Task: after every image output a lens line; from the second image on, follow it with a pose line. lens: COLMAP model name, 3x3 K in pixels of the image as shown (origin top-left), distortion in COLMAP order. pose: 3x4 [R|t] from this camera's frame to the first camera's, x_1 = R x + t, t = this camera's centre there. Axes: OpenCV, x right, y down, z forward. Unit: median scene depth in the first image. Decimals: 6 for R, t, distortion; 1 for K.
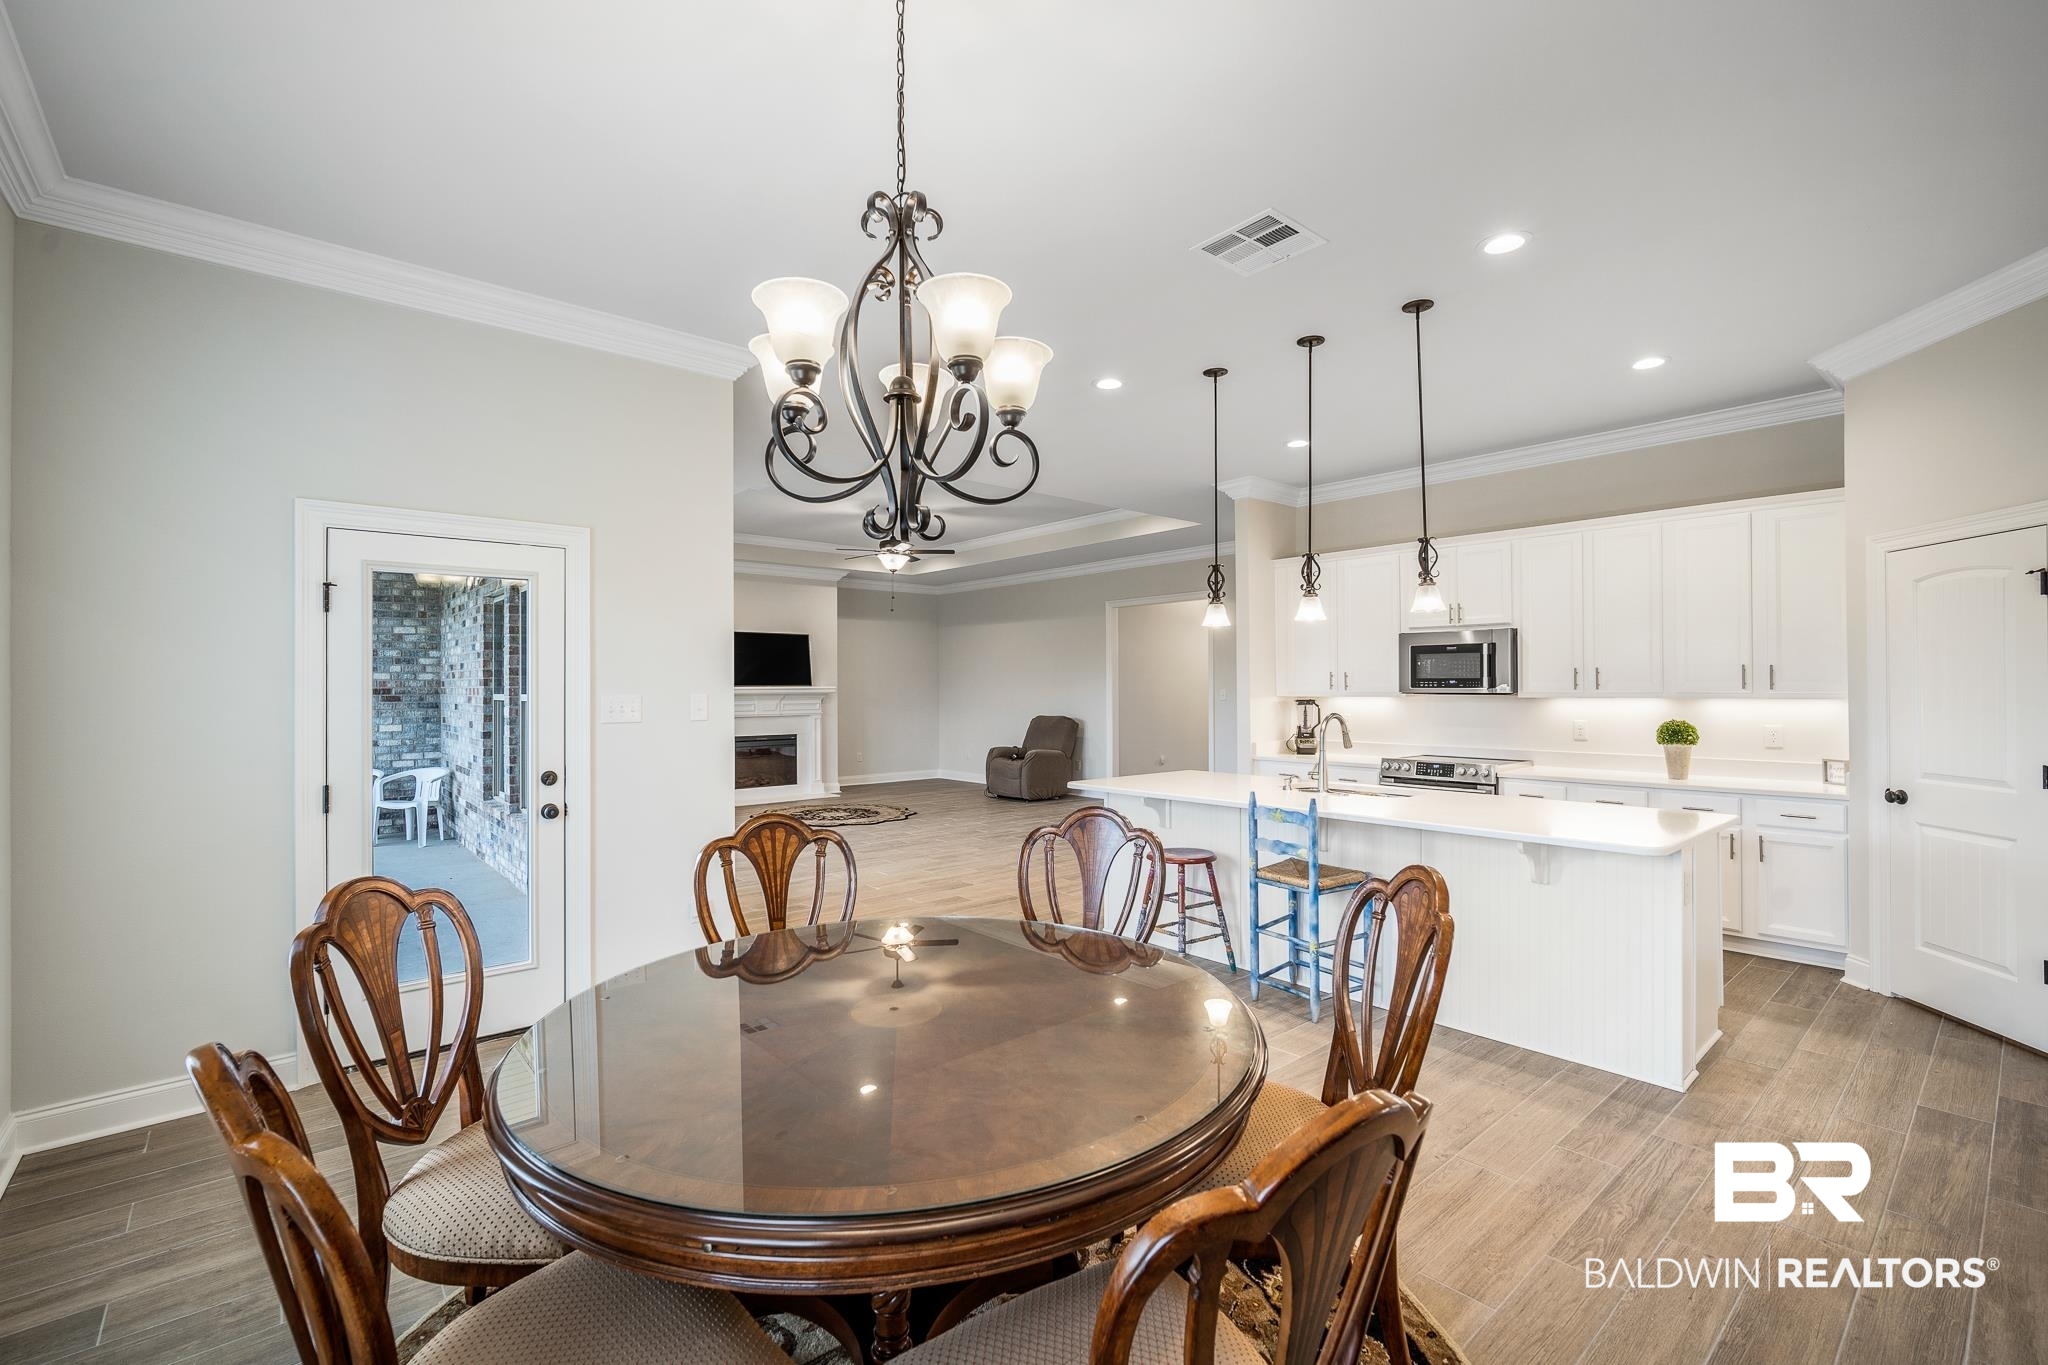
lens RADIAL K [[905.7, 0, 1028.8], [0, 905.7, 695.0], [0, 0, 1]] dist [-0.009995, 0.001633]
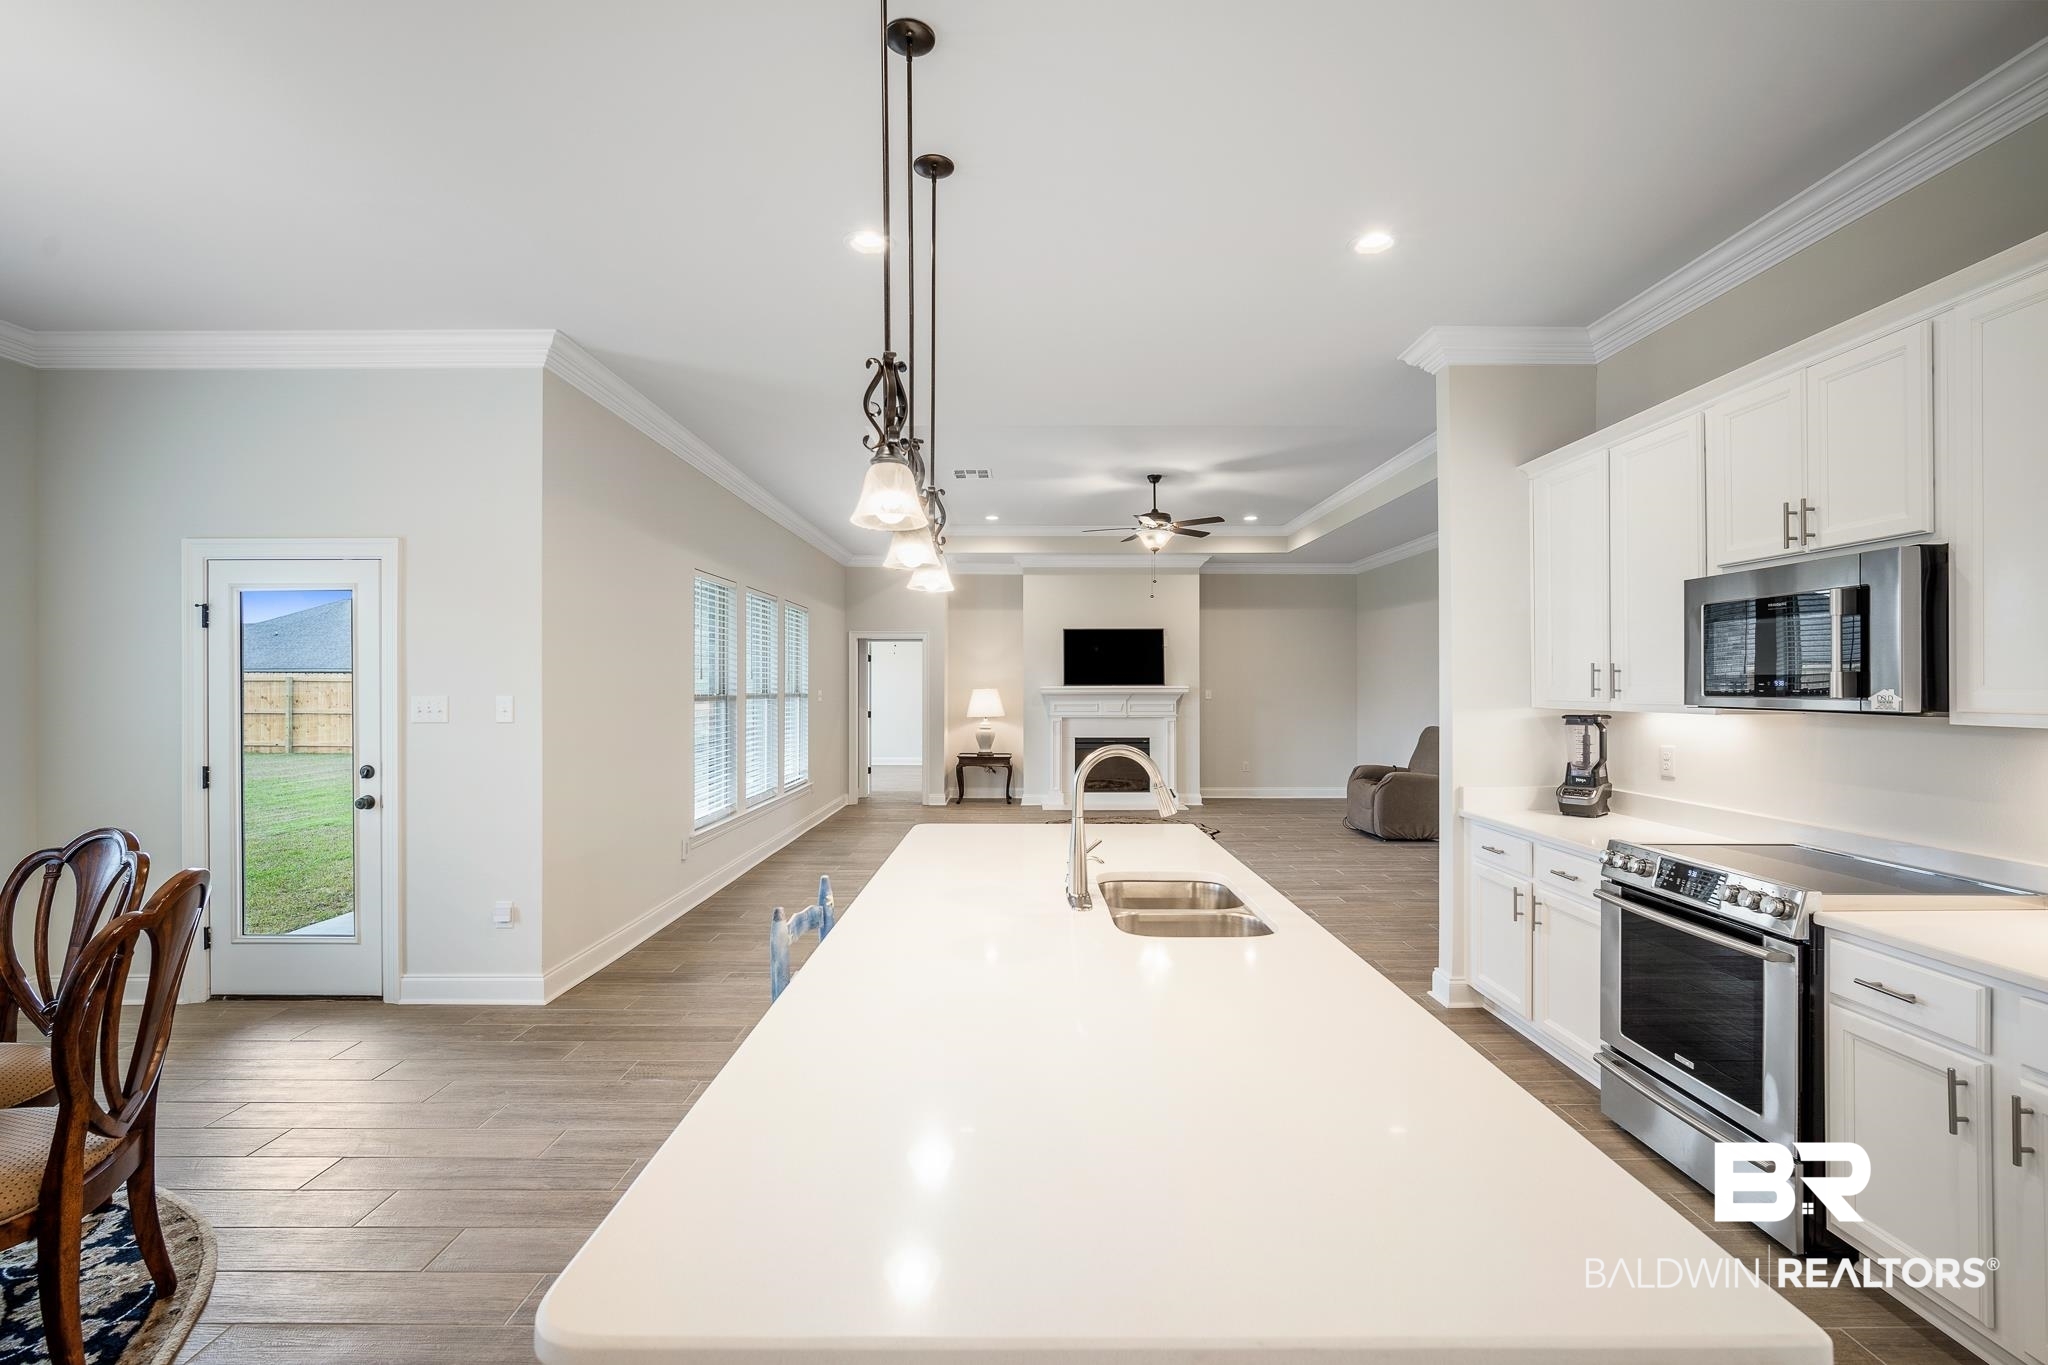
lens RADIAL K [[896.0, 0, 1059.6], [0, 896.0, 688.9], [0, 0, 1]] dist [-0.010668, -0.000003]
pose [[0.753475, 0.005793, -0.657451, 0.506685], [-0.008611, 0.999962, -0.001057, -0.008639], [0.657420, 0.006457, 0.753497, 0.472511]]
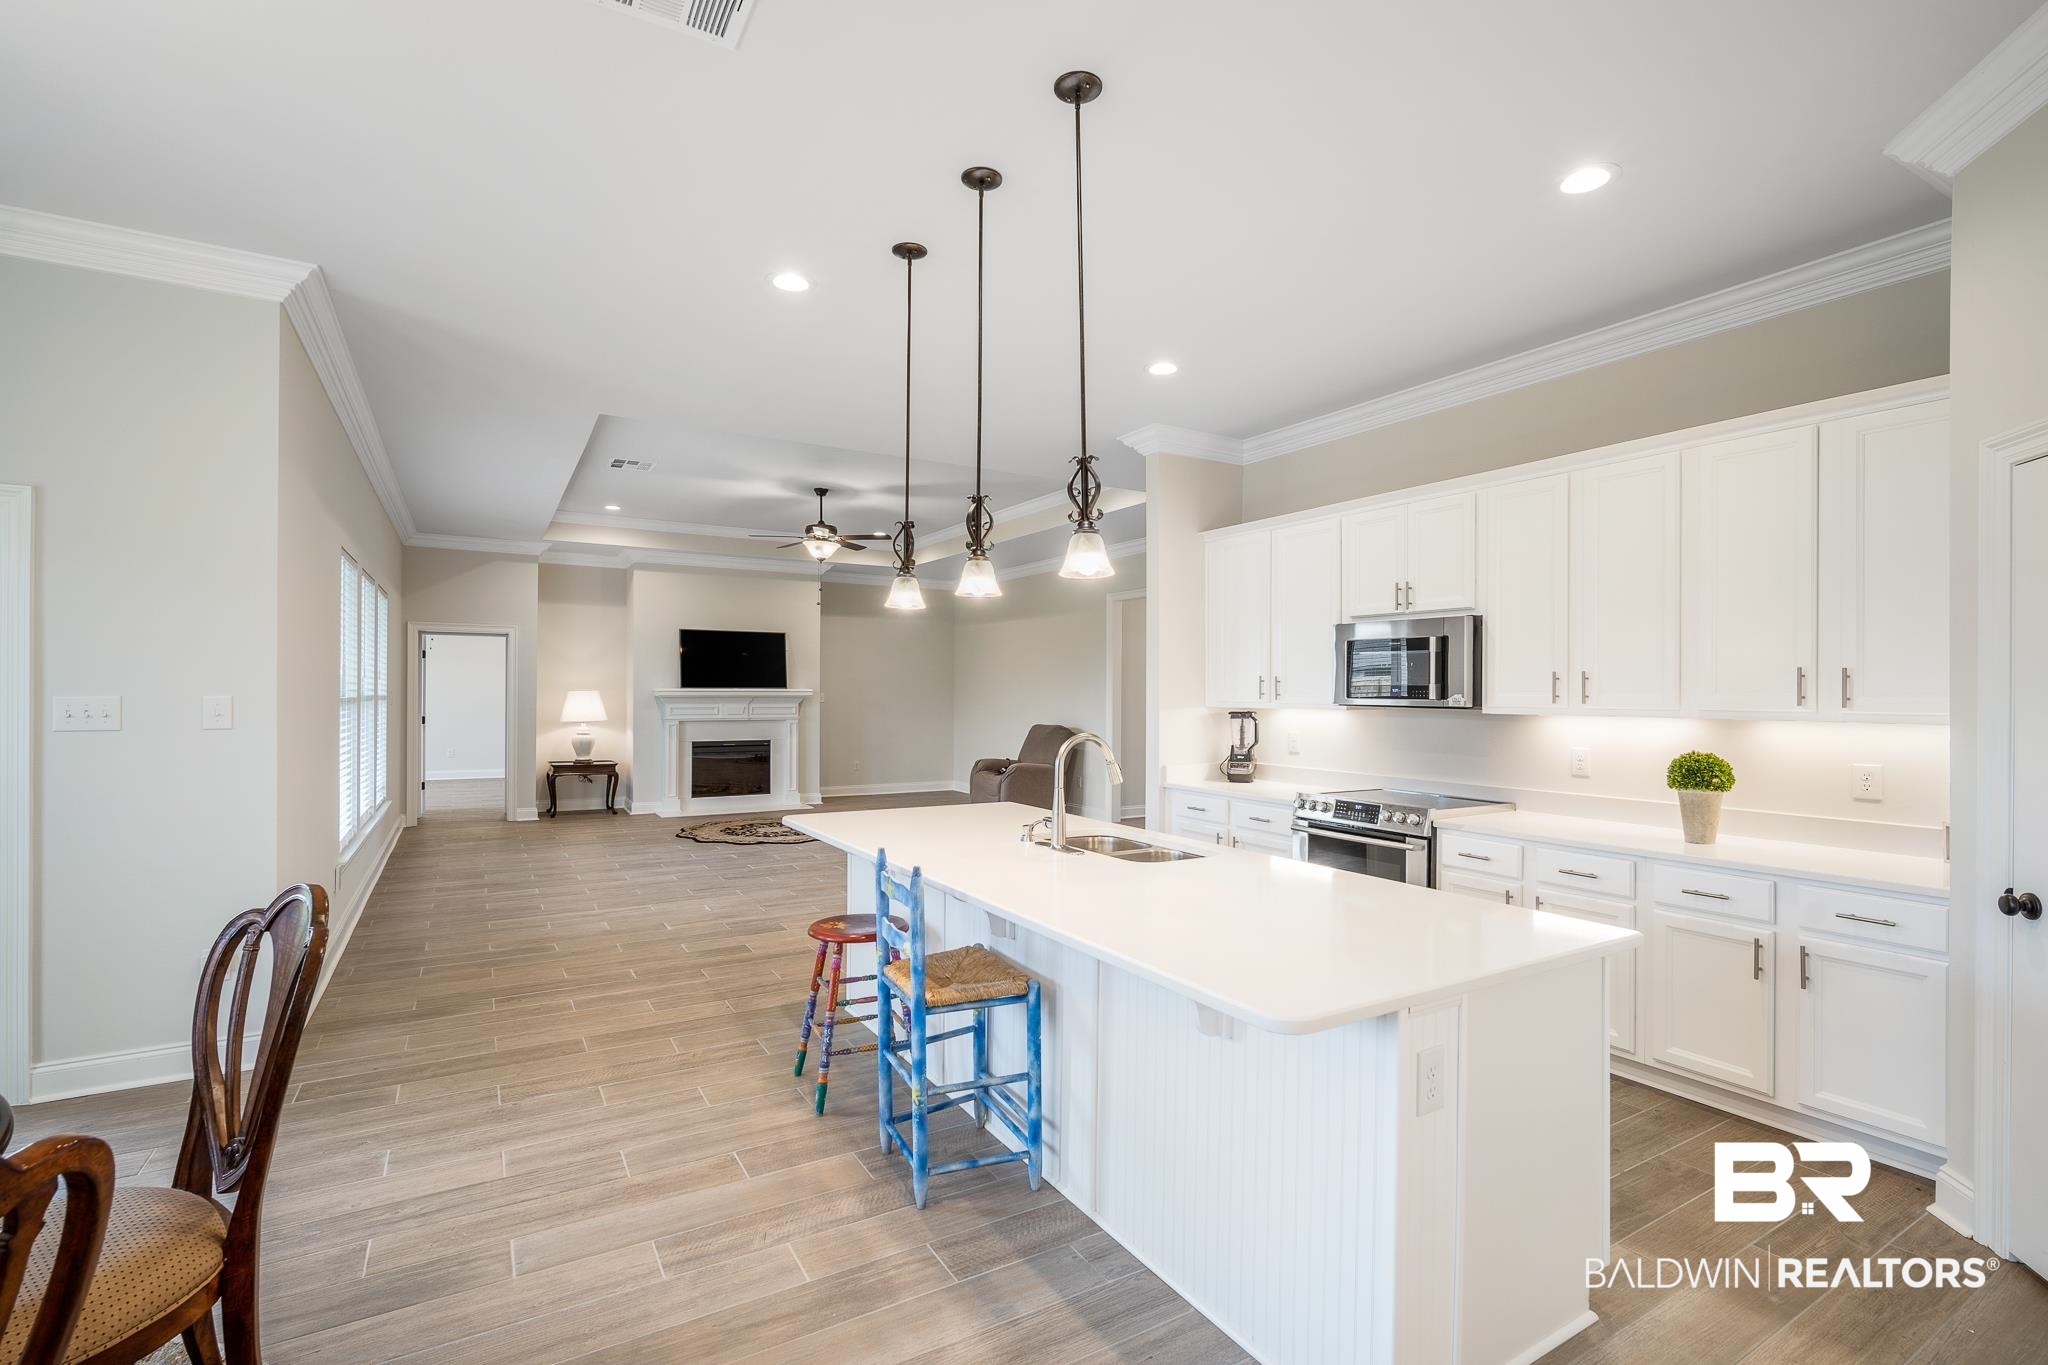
lens RADIAL K [[915.7, 0, 1019.3], [0, 915.7, 703.0], [0, 0, 1]] dist [-0.008649, 0.000918]
pose [[0.981228, 0.012325, -0.192459, 0.325167], [-0.011646, 0.999921, 0.004659, -0.004476], [0.192501, -0.002330, 0.981294, 0.232605]]
